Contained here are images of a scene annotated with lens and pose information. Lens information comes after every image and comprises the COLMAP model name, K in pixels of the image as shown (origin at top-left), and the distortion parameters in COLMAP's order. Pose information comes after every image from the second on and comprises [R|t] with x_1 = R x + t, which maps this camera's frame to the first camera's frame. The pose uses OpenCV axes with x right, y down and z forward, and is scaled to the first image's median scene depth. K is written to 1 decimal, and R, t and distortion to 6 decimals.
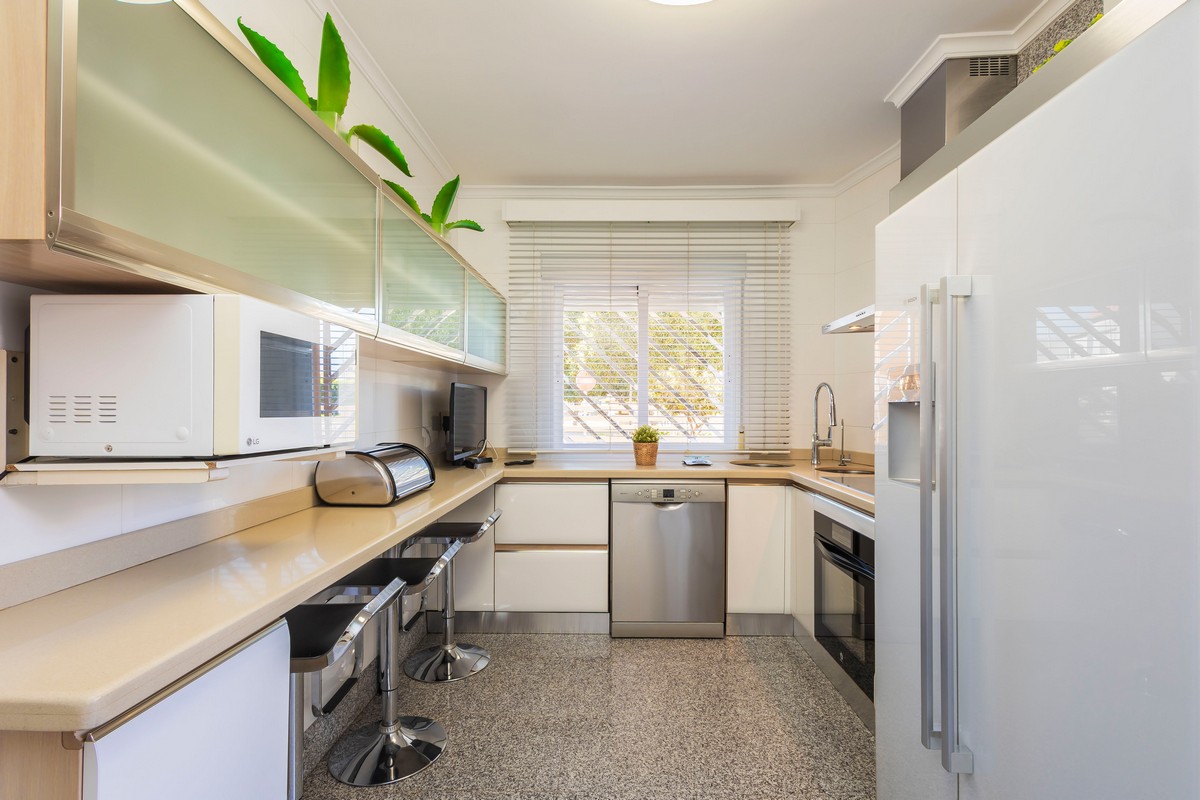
lens RADIAL K [[556.2, 0, 610.4], [0, 556.2, 409.8], [0, 0, 1]] dist [0.008110, -0.000591]
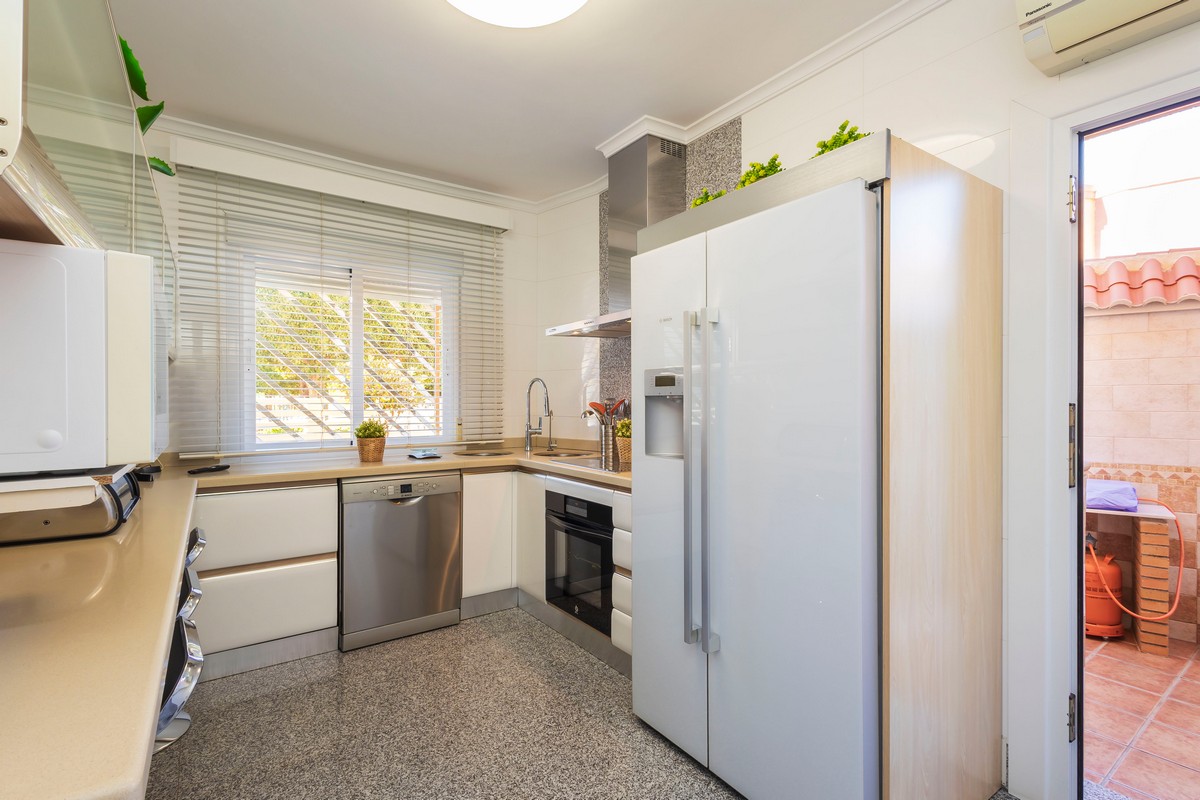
lens RADIAL K [[556.2, 0, 612.0], [0, 556.2, 405.6], [0, 0, 1]] dist [0.008110, -0.000591]
pose [[0.802733, -0.008496, 0.596278, -0.177239], [0.005206, 0.999960, 0.007239, -0.000384], [-0.596316, -0.002707, 0.802745, 0.000785]]
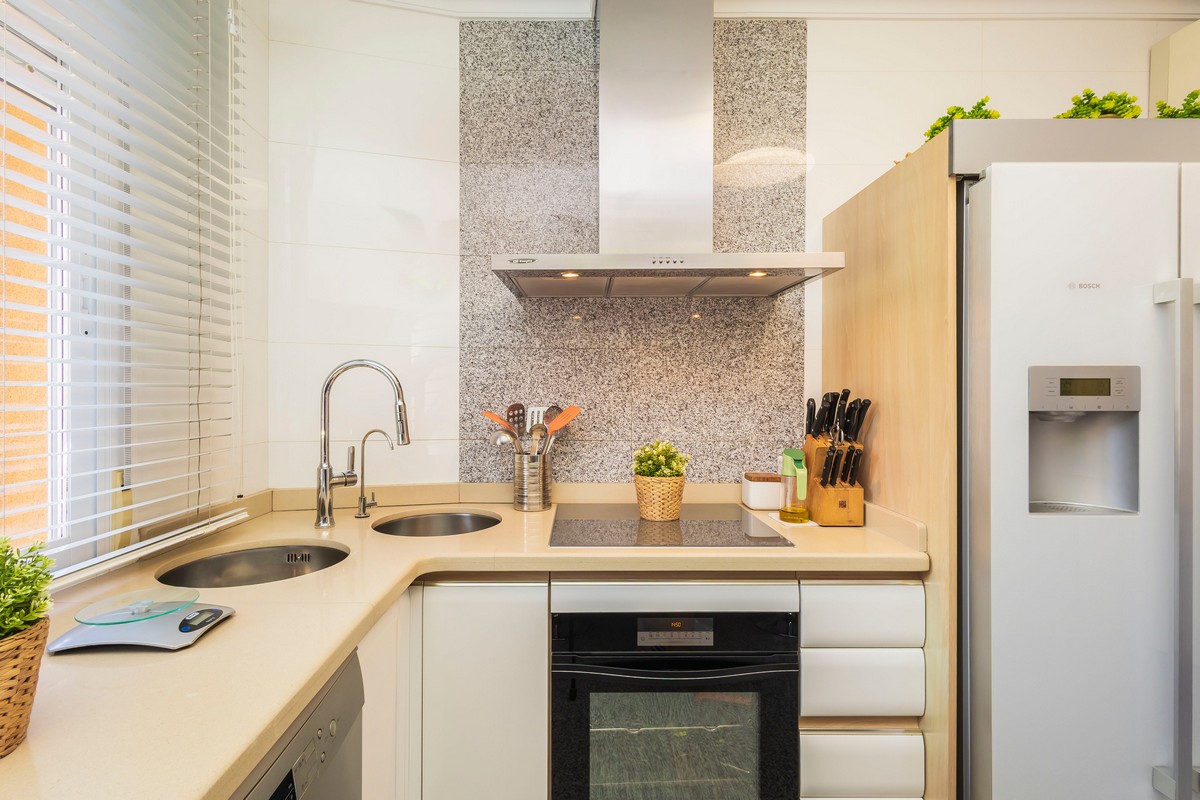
lens RADIAL K [[556.2, 0, 605.0], [0, 556.2, 398.1], [0, 0, 1]] dist [0.008110, -0.000591]
pose [[-0.020186, -0.007537, 0.999768, -0.127606], [0.000091, 0.999972, 0.007540, -0.018811], [-0.999796, 0.000243, -0.020185, 0.830952]]
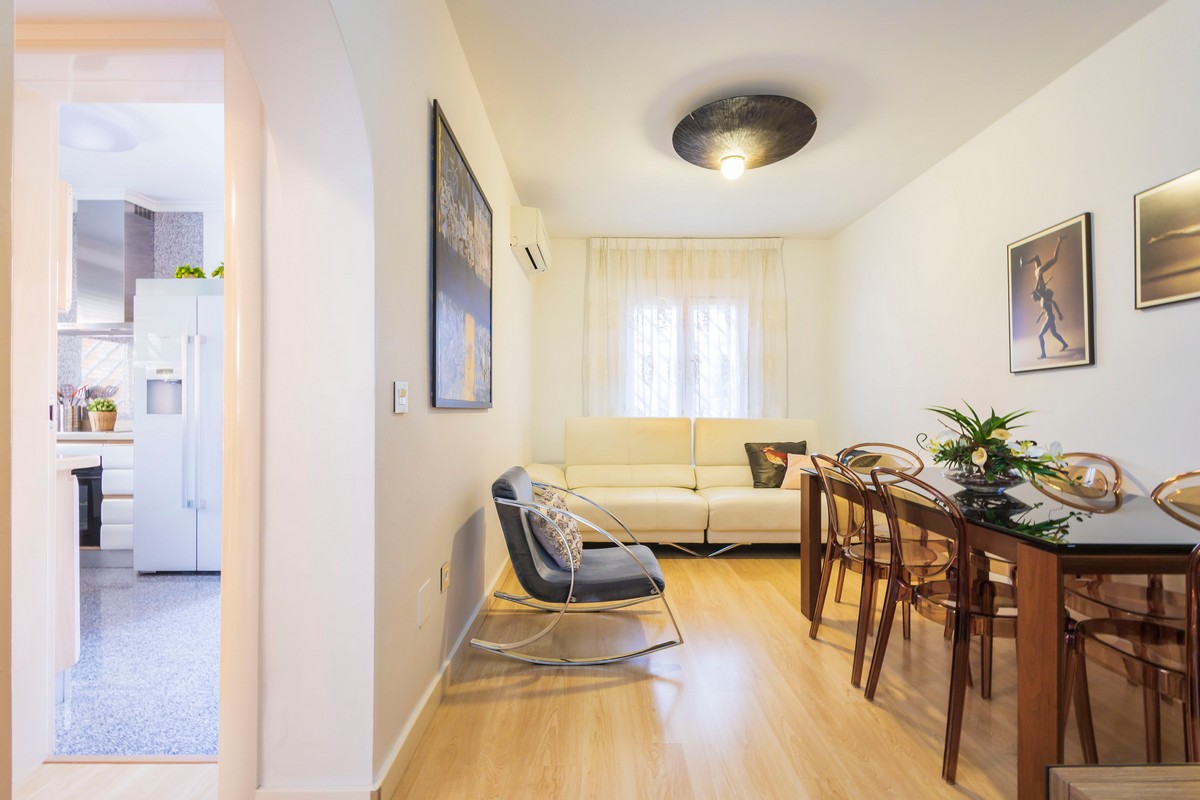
lens RADIAL K [[556.2, 0, 602.5], [0, 556.2, 399.0], [0, 0, 1]] dist [0.008110, -0.000591]
pose [[-0.010843, 0.010459, 0.999887, -0.926837], [0.004543, 0.999935, -0.010410, 0.050466], [-0.999931, 0.004429, -0.010890, -0.421043]]
